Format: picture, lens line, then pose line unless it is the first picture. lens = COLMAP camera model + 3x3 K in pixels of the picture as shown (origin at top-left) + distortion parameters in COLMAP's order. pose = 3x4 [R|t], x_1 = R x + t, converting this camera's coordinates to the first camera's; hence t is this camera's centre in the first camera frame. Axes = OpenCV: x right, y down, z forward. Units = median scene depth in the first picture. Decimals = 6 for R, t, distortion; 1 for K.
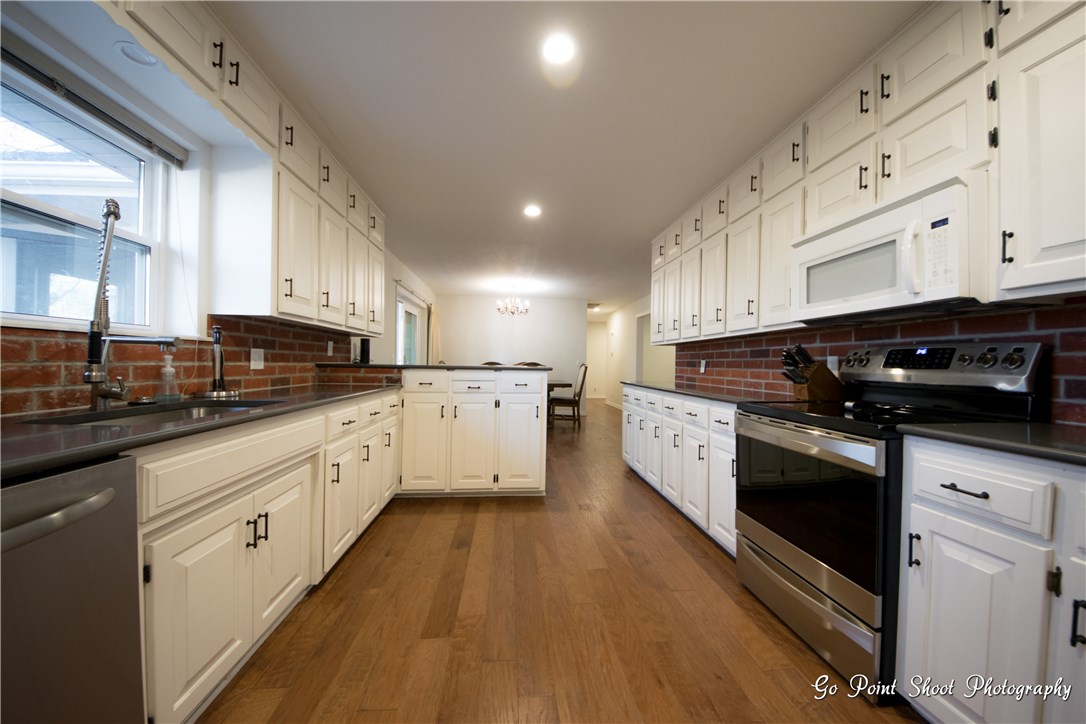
lens RADIAL K [[391.0, 0, 543.0], [0, 391.0, 362.0], [0, 0, 1]] dist [0.030403, -0.020291]
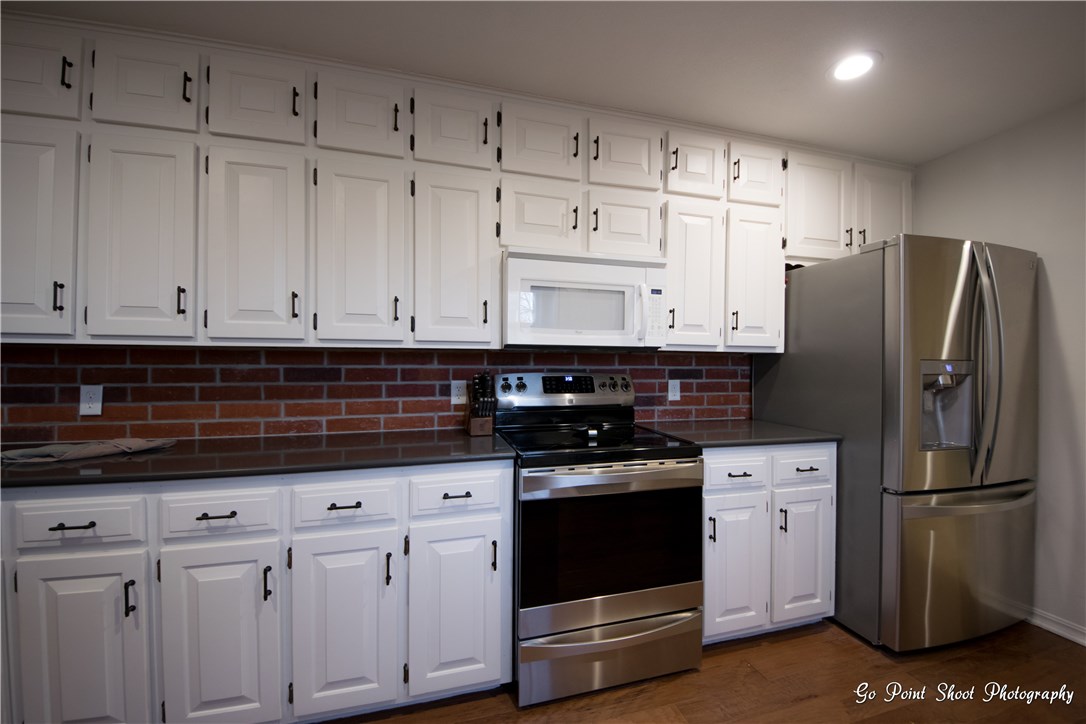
lens RADIAL K [[391.0, 0, 543.0], [0, 391.0, 362.0], [0, 0, 1]] dist [0.030403, -0.020291]
pose [[-0.174552, -0.012758, 0.984565, -0.228819], [-0.011258, 0.999877, 0.010960, -0.090158], [-0.984584, -0.009171, -0.174674, 1.285077]]
